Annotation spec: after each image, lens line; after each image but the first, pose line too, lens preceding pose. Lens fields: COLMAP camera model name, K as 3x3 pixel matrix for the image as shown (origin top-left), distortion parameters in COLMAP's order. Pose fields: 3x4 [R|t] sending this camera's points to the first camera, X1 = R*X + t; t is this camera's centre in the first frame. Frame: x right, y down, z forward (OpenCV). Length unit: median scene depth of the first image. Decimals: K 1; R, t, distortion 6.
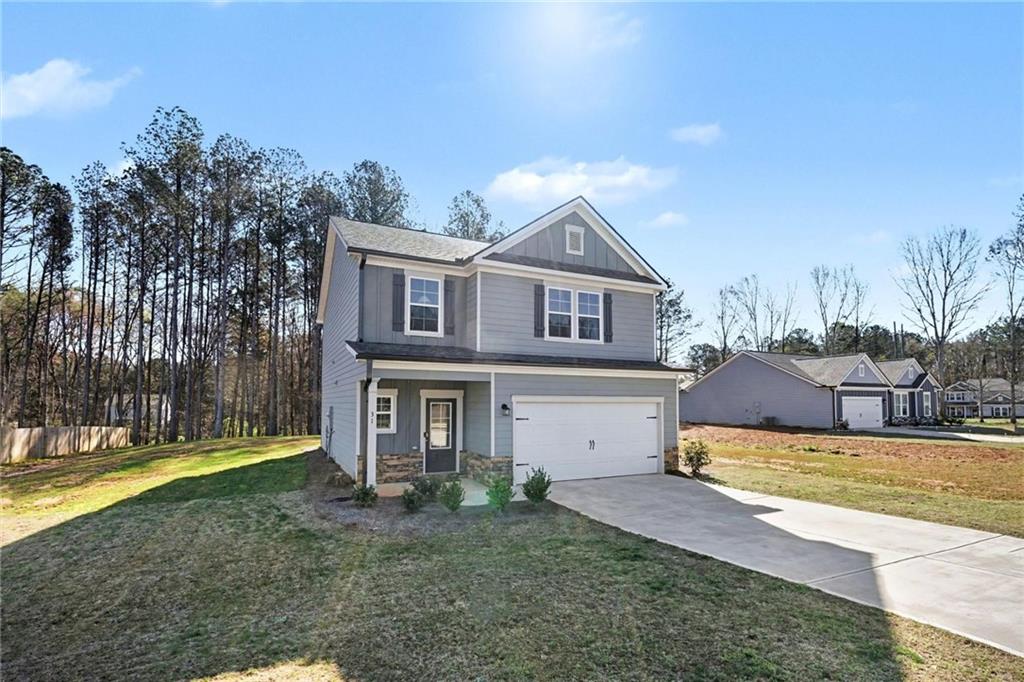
lens RADIAL K [[466.7, 0, 500.2], [0, 466.7, 374.3], [0, 0, 1]] dist [-0.002863, -0.000103]
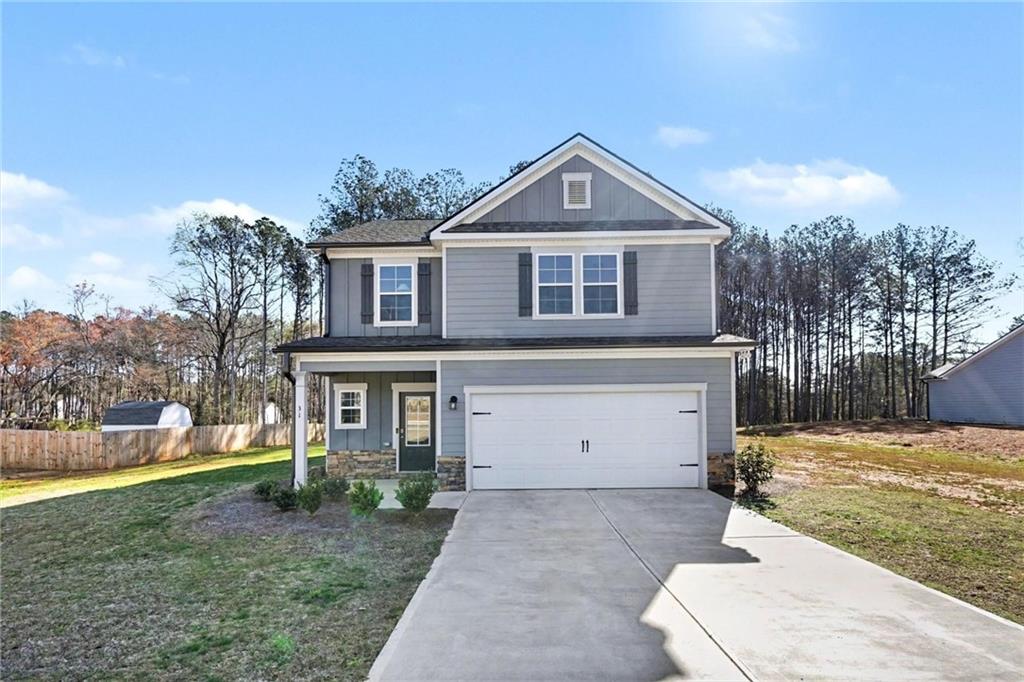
lens RADIAL K [[466.3, 0, 513.7], [0, 466.3, 385.3], [0, 0, 1]] dist [0.000261, 0.000311]
pose [[0.896637, -0.032105, -0.441602, 0.426357], [0.041660, 0.999060, 0.011954, 0.033017], [0.440803, -0.029116, 0.897132, 0.237121]]
